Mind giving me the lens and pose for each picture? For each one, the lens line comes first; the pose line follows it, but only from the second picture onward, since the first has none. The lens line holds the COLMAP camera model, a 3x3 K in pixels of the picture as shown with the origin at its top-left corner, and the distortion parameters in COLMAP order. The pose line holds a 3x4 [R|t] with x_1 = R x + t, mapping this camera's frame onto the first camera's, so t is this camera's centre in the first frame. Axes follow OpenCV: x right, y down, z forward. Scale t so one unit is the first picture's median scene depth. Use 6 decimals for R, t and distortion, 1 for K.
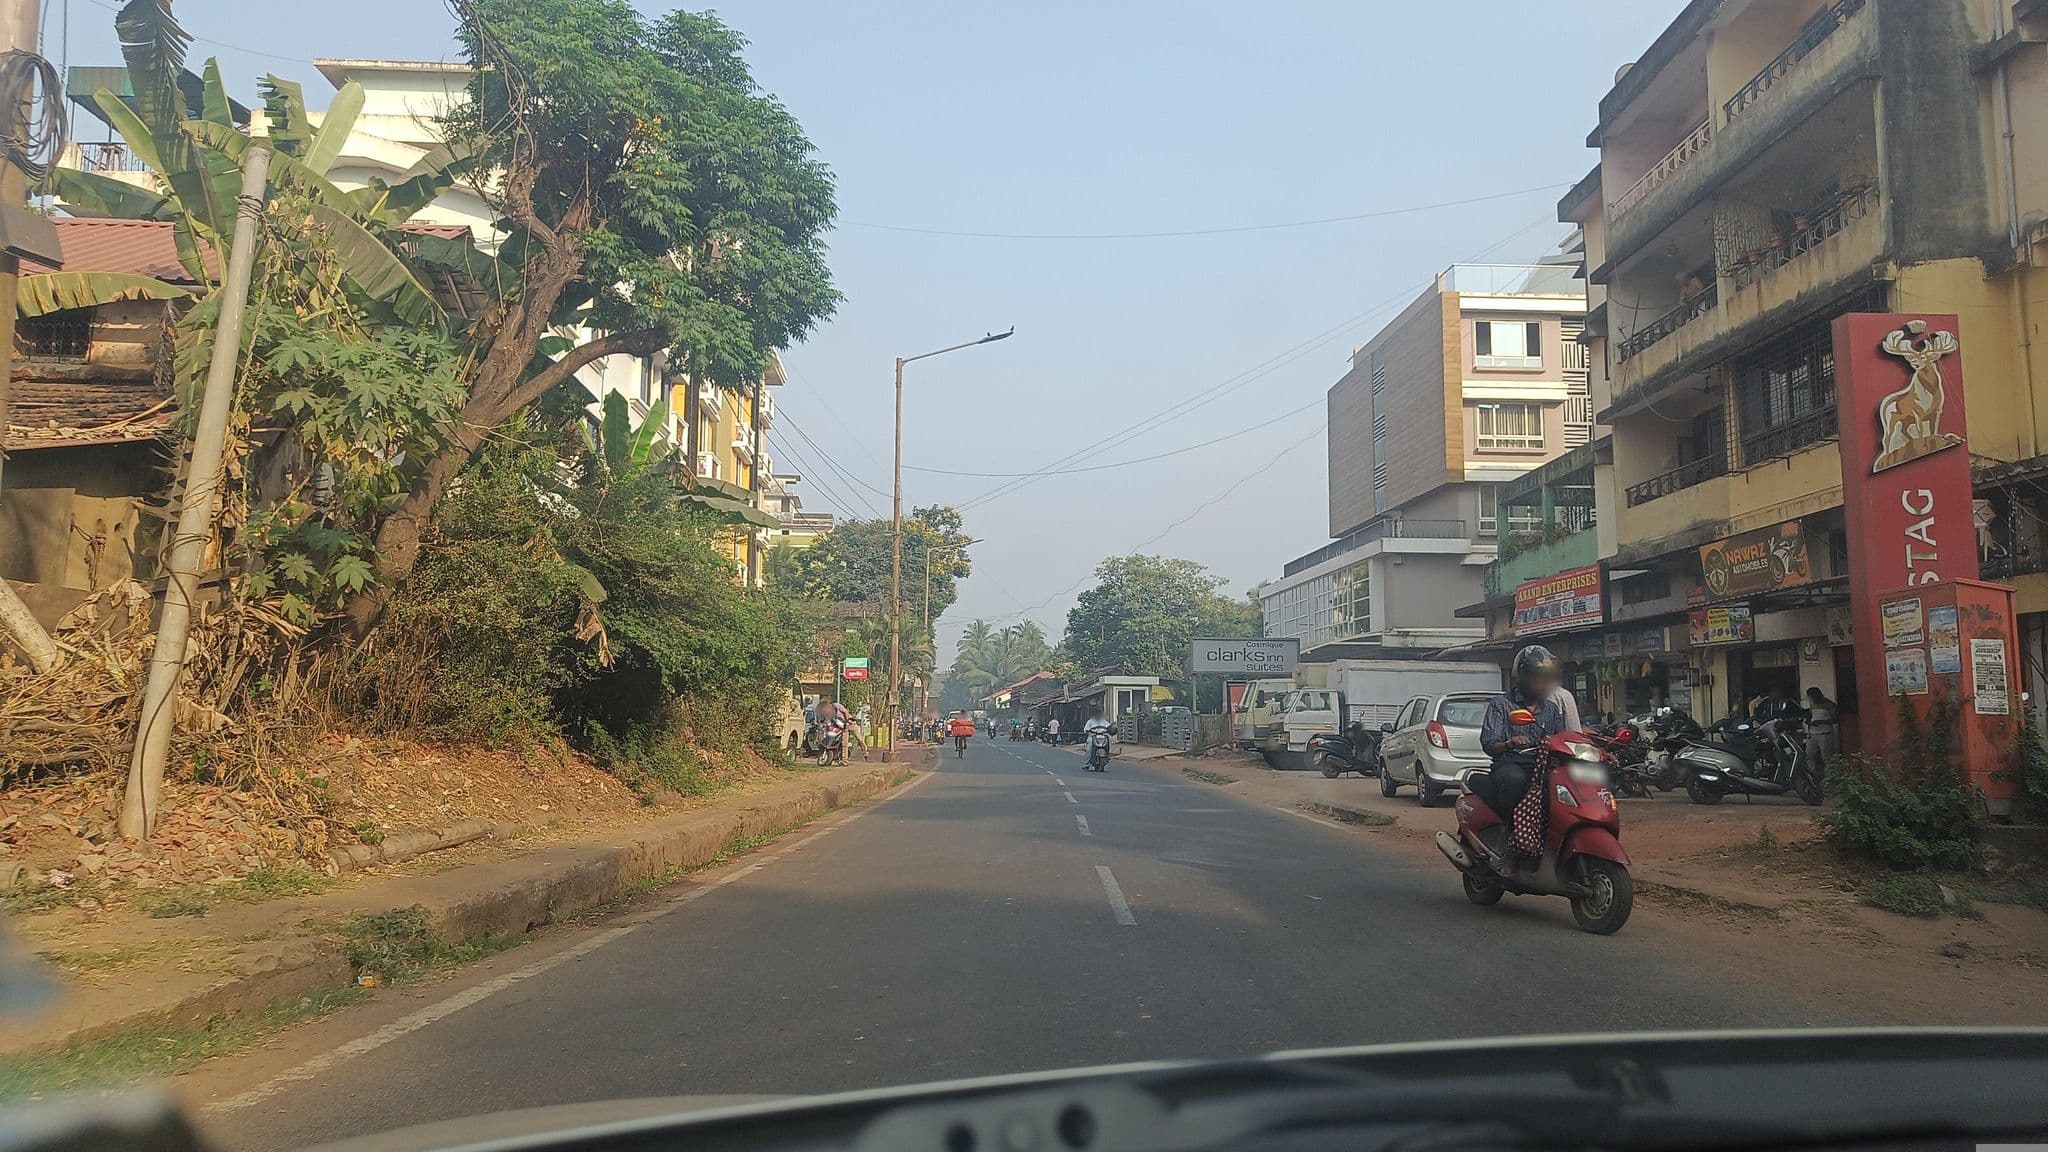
lens RADIAL K [[1383.0, 0, 1024.0], [0, 1383.0, 576.0], [0, 0, 1]] dist [-0.003514, -0.000347]
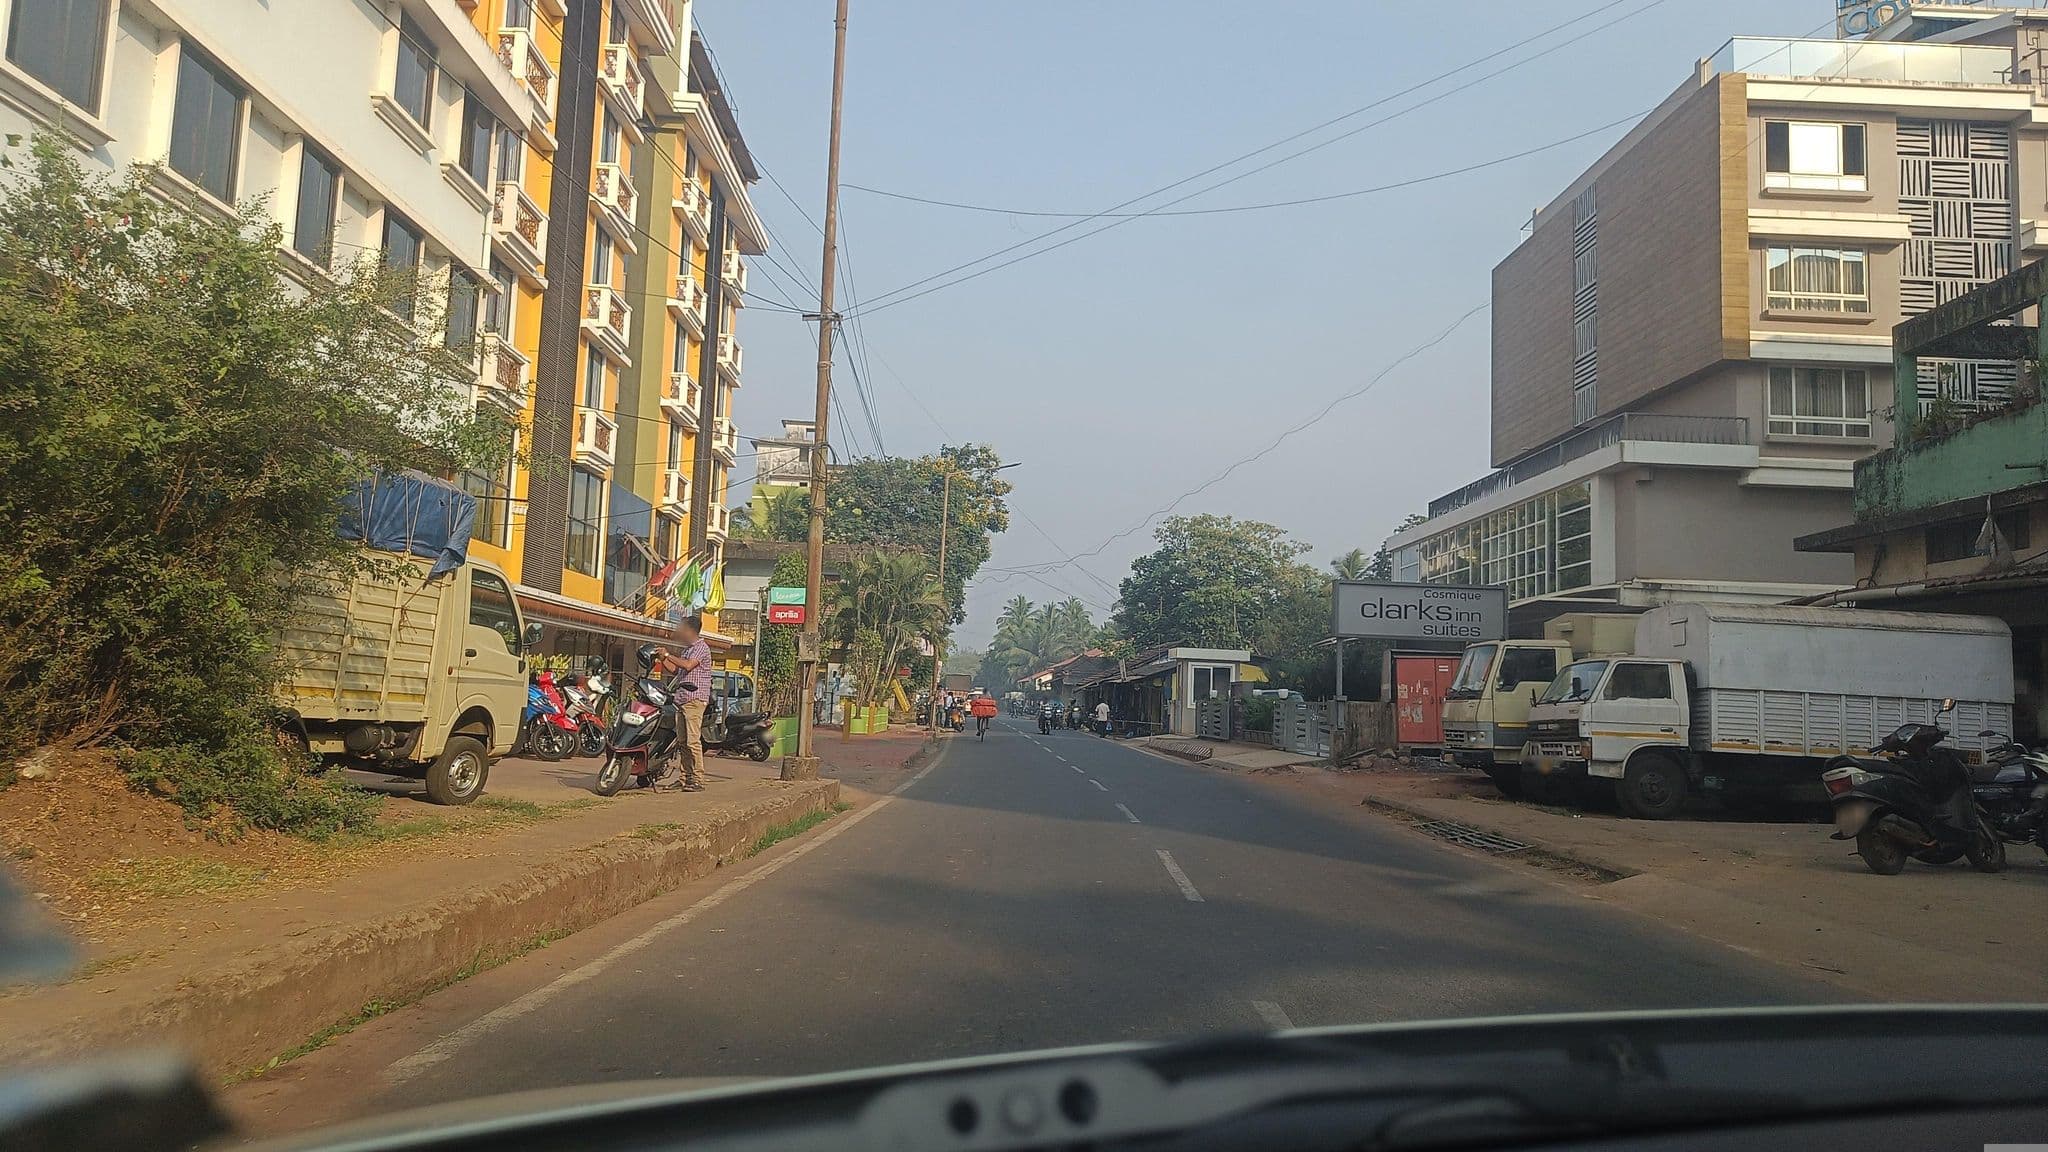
lens RADIAL K [[1383.0, 0, 1024.0], [0, 1383.0, 576.0], [0, 0, 1]] dist [-0.003514, -0.000347]
pose [[0.999144, 0.025672, -0.032430, -0.001928], [-0.025291, 0.999607, 0.012085, 0.034032], [0.032728, -0.011254, 0.999401, 0.317434]]
